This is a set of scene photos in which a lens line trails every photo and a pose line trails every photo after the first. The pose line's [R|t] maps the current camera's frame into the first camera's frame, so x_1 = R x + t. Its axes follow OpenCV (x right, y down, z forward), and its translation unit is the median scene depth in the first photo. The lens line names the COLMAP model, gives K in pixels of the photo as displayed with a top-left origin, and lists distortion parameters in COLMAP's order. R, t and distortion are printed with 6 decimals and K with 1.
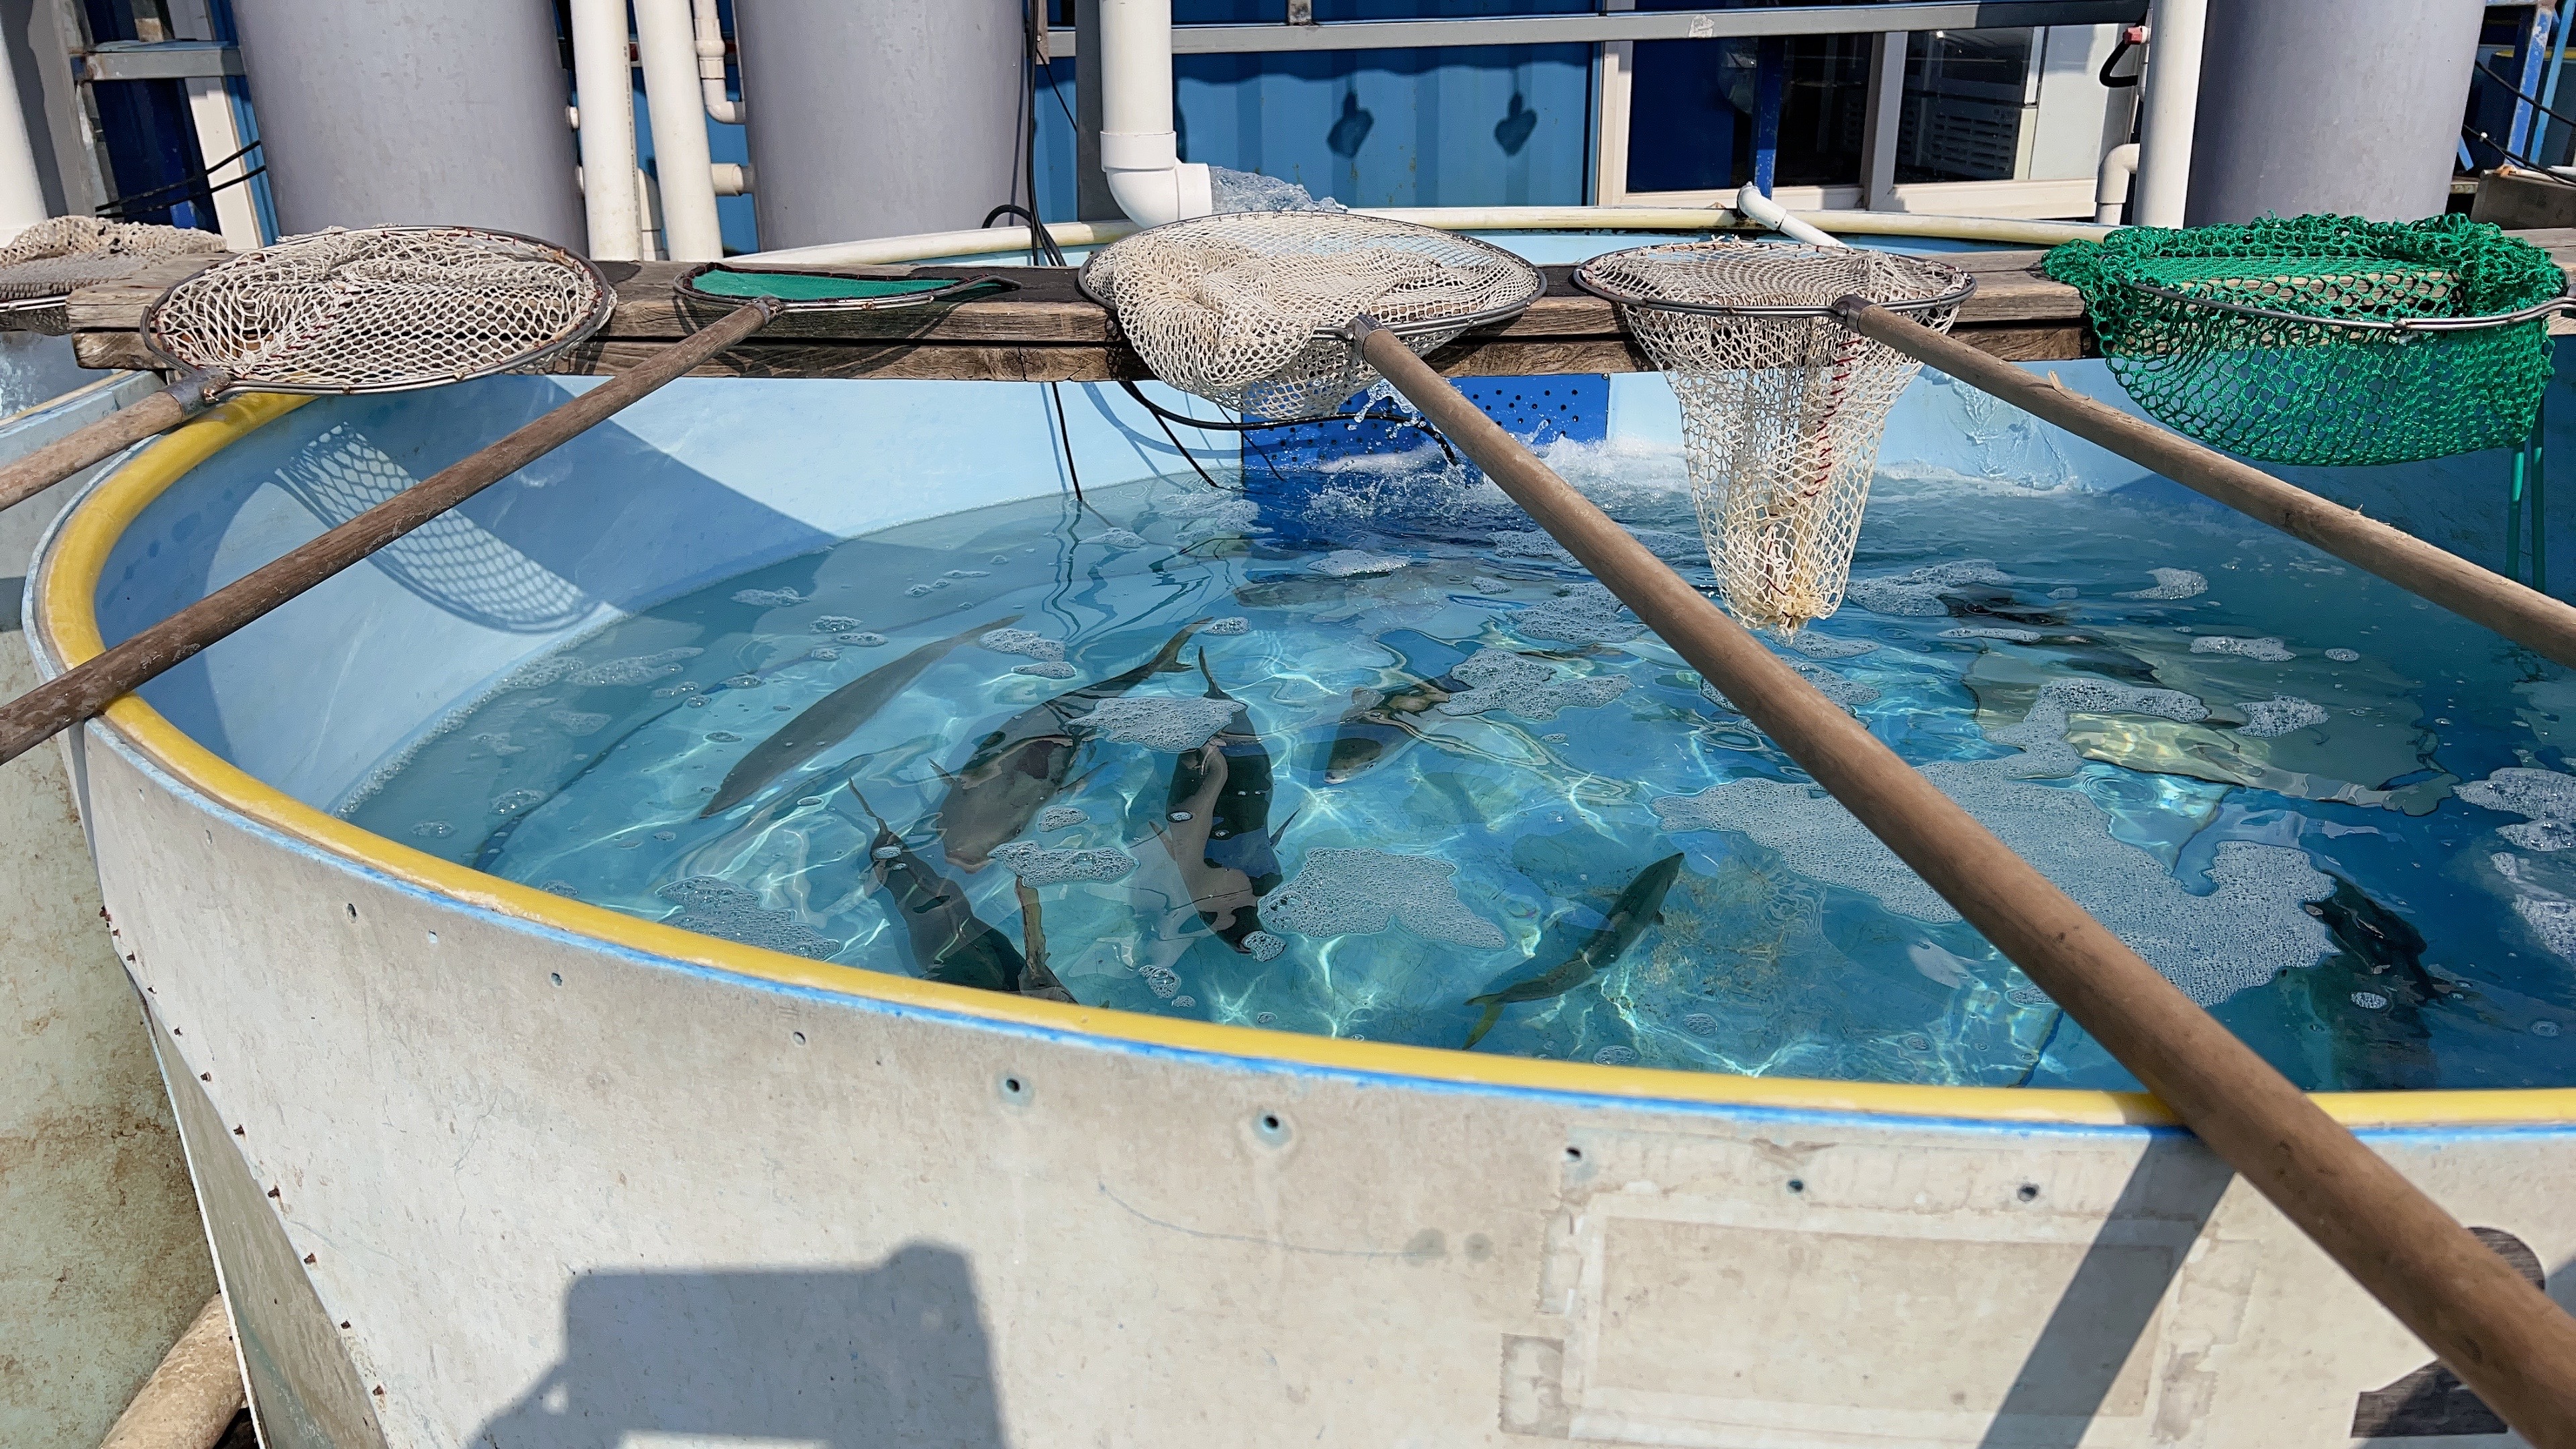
lens RADIAL K [[1871.2, 0, 1290.8], [0, 1871.2, 727.3], [0, 0, 1]] dist [-0.030586, -0.003474]
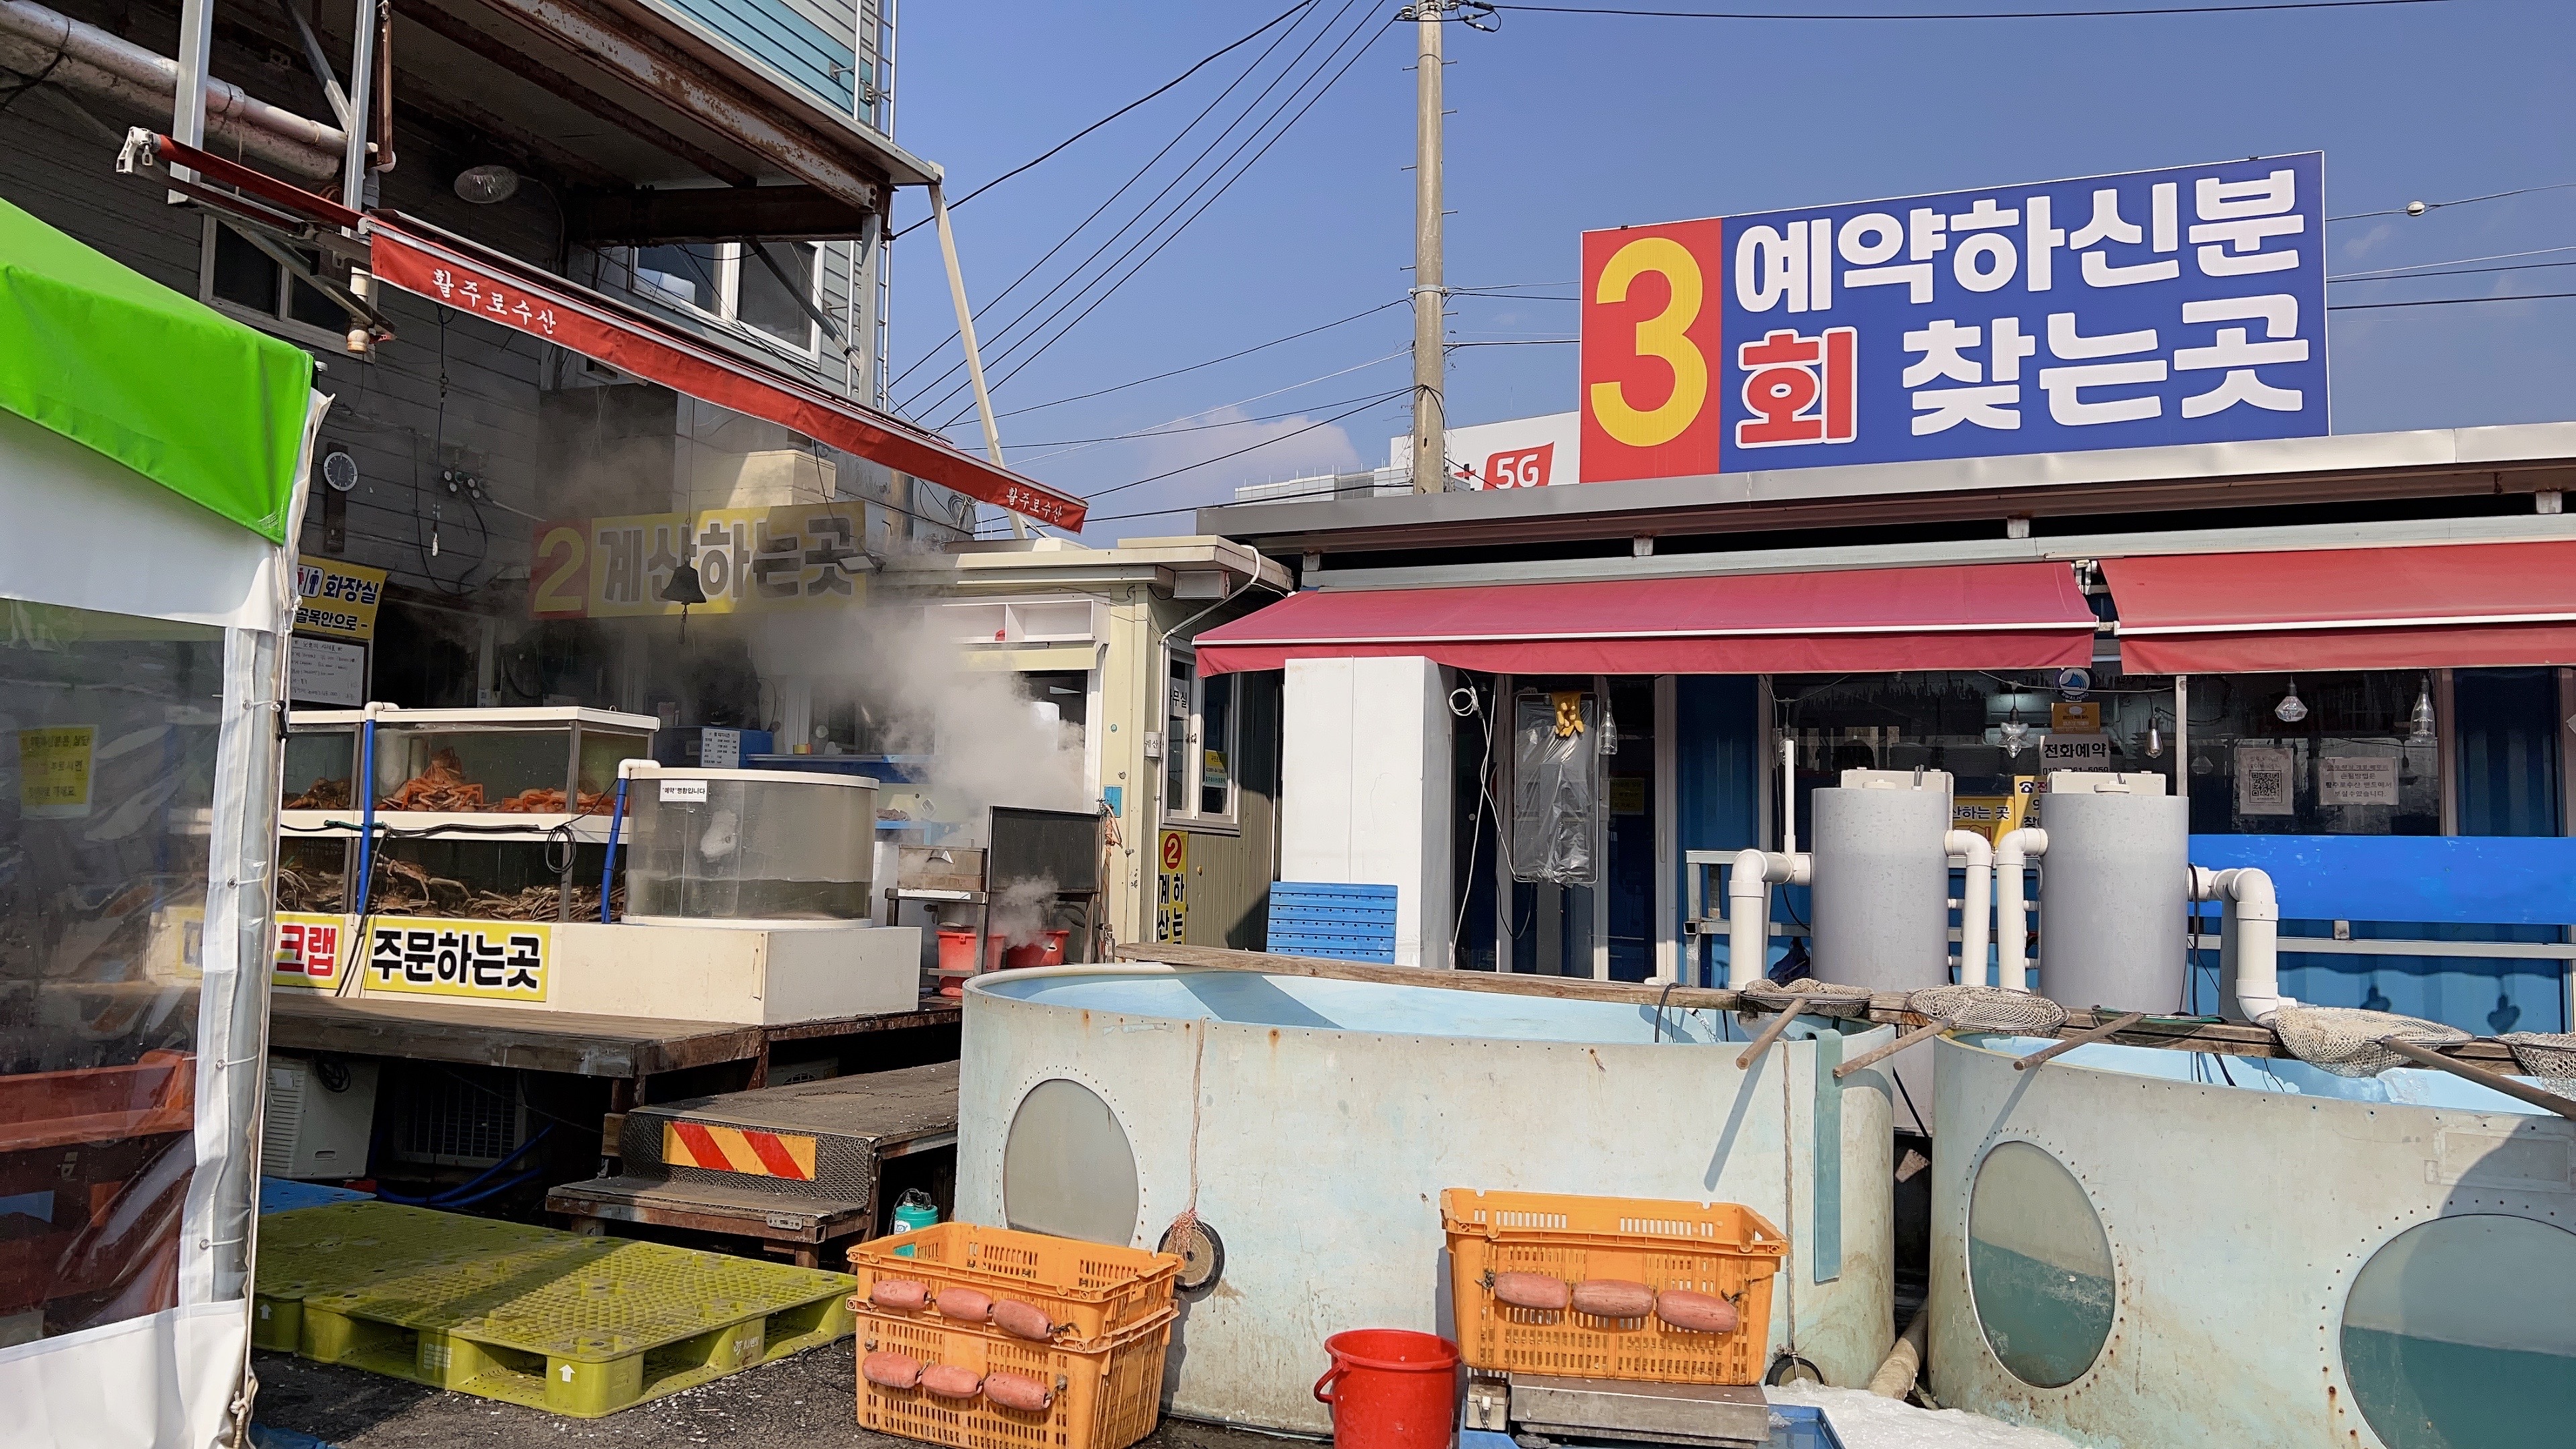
lens RADIAL K [[1871.2, 0, 1280.4], [0, 1871.2, 732.6], [0, 0, 1]] dist [-0.030586, -0.003474]
pose [[0.878448, -0.002191, -0.477833, -0.029804], [-0.214363, 0.891911, -0.398174, 0.267442], [0.427057, 0.452205, 0.783028, -0.654459]]
